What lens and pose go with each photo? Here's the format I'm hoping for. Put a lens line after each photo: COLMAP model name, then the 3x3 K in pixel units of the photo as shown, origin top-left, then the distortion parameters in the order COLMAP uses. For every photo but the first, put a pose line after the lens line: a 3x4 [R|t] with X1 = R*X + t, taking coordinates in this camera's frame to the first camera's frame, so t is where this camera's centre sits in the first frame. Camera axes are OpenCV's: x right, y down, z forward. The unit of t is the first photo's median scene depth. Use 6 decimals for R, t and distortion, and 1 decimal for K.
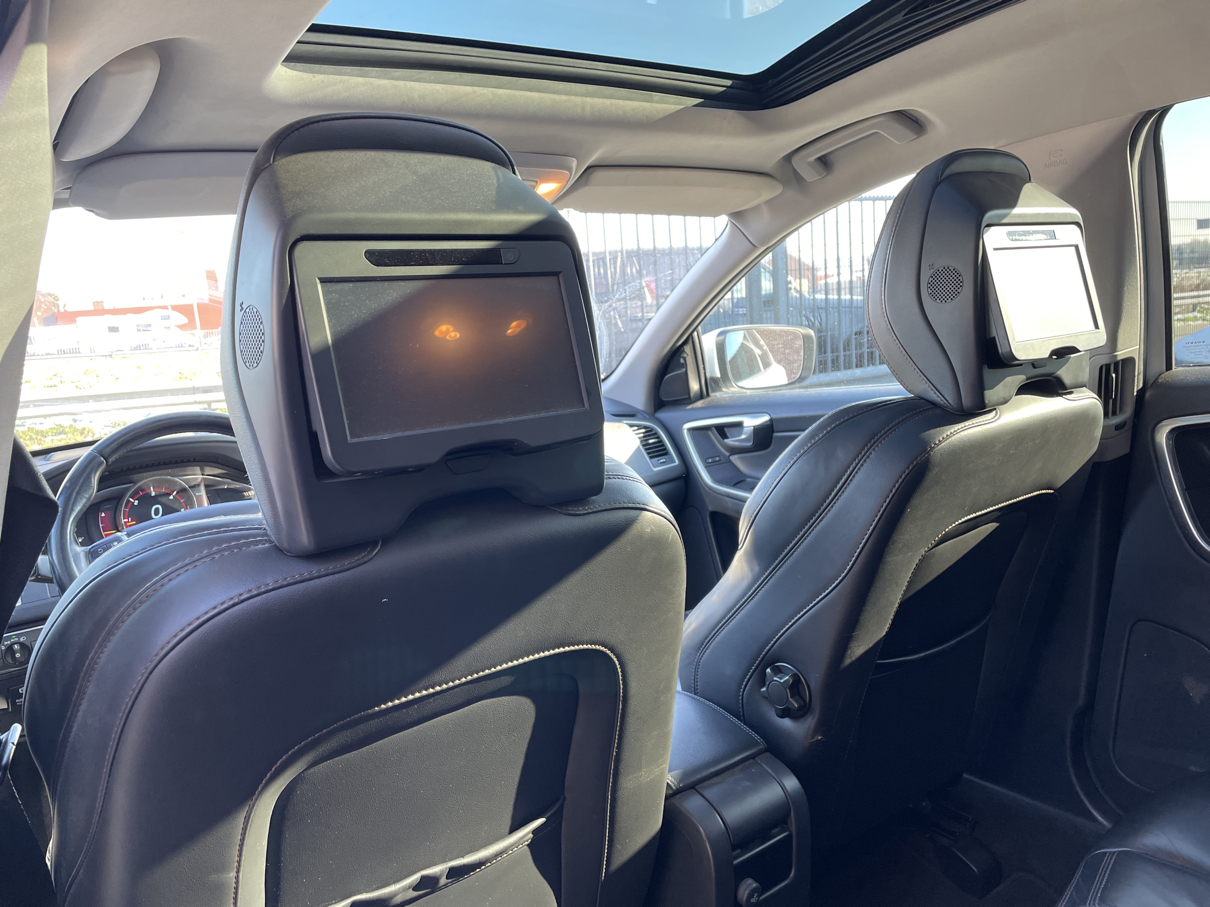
lens RADIAL K [[938.3, 0, 605.0], [0, 938.3, 453.5], [0, 0, 1]] dist [0.039714, 0.002822]
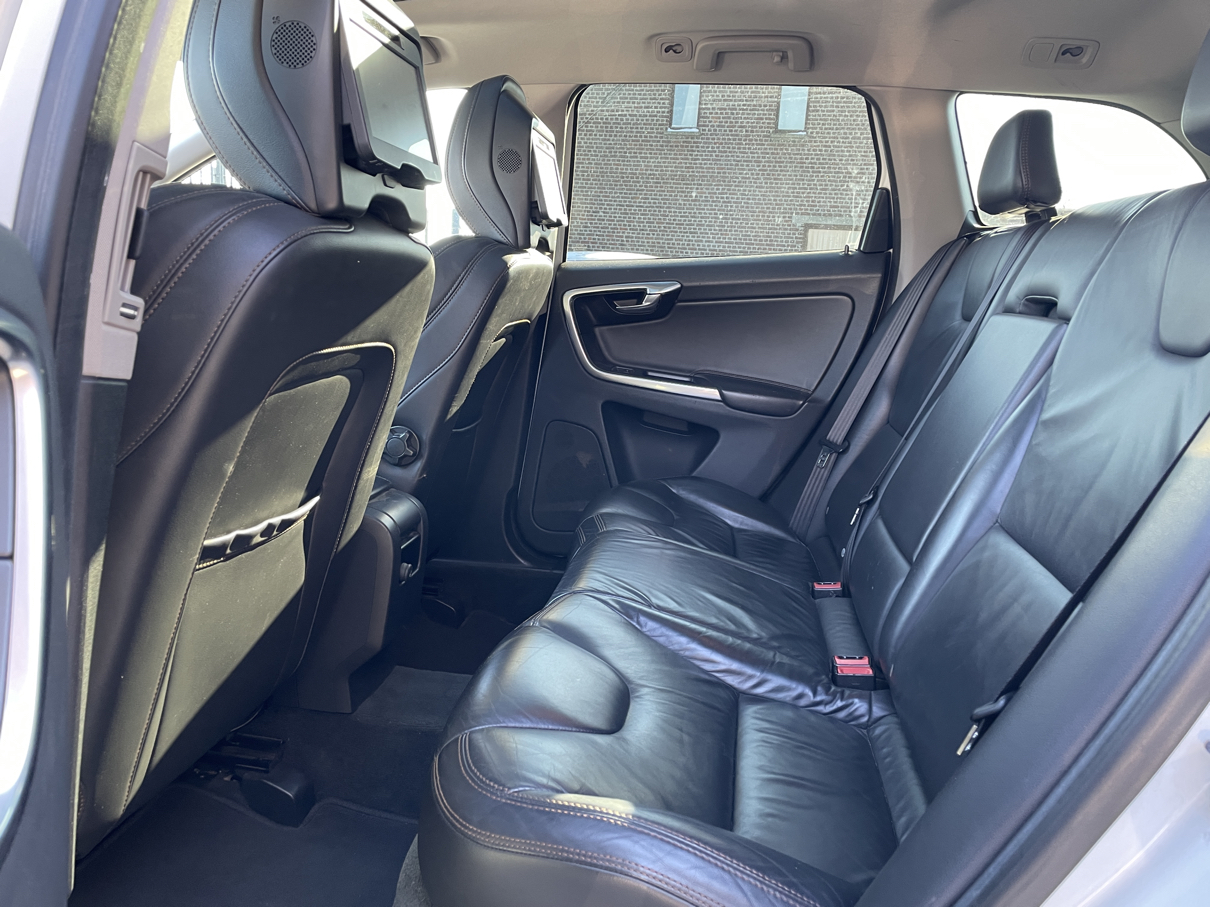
lens RADIAL K [[896.4, 0, 605.0], [0, 896.4, 453.5], [0, 0, 1]] dist [-0.006194, -0.002010]
pose [[0.721057, -0.030349, 0.692211, -0.513387], [-0.002630, 0.998913, 0.046536, 0.211385], [-0.692871, -0.035375, 0.720193, -0.146320]]
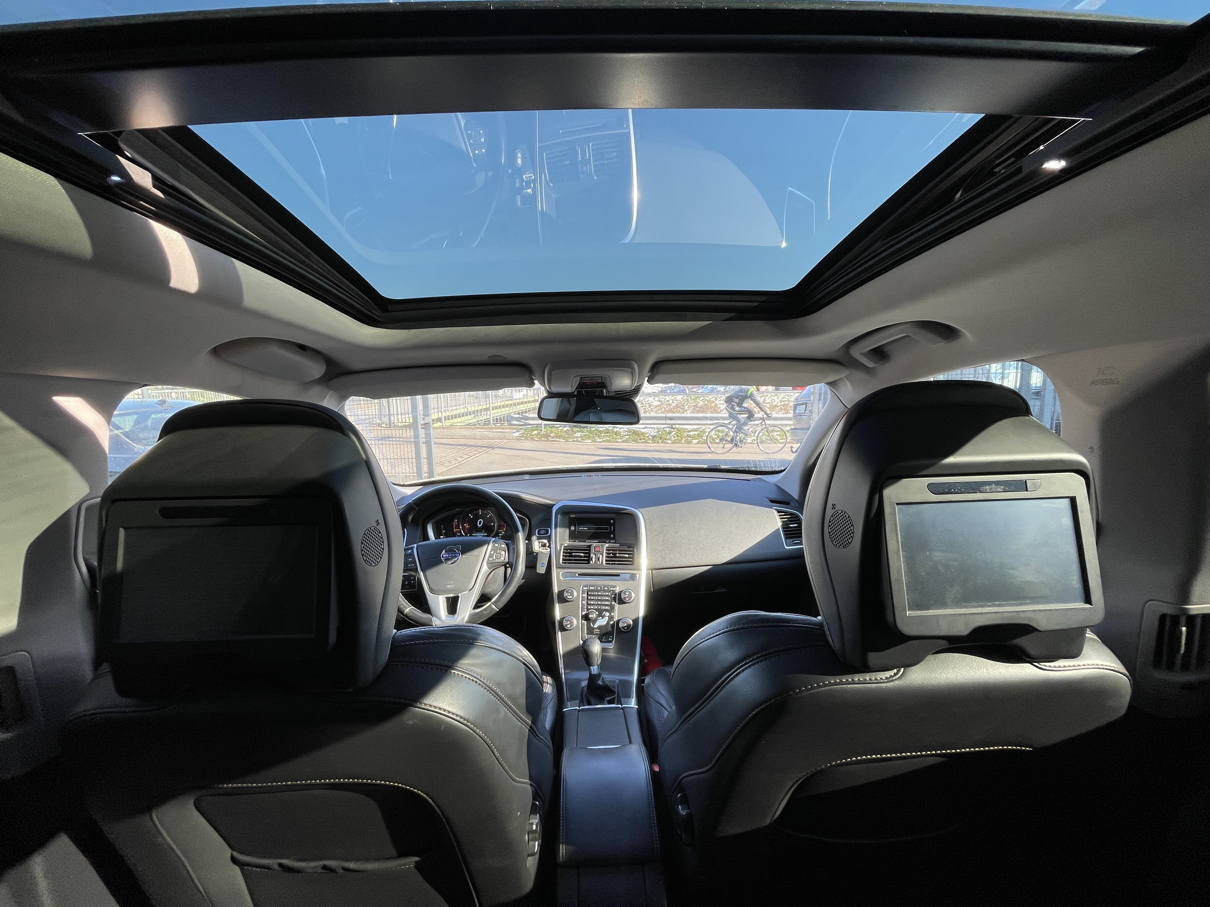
lens RADIAL K [[492.9, 0, 605.0], [0, 492.9, 453.5], [0, 0, 1]] dist [-0.000209, 0.000005]
pose [[0.823053, 0.130085, -0.552867, 0.393040], [-0.121307, 0.991218, 0.052635, -0.230519], [0.554859, 0.023745, 0.831605, 0.411938]]
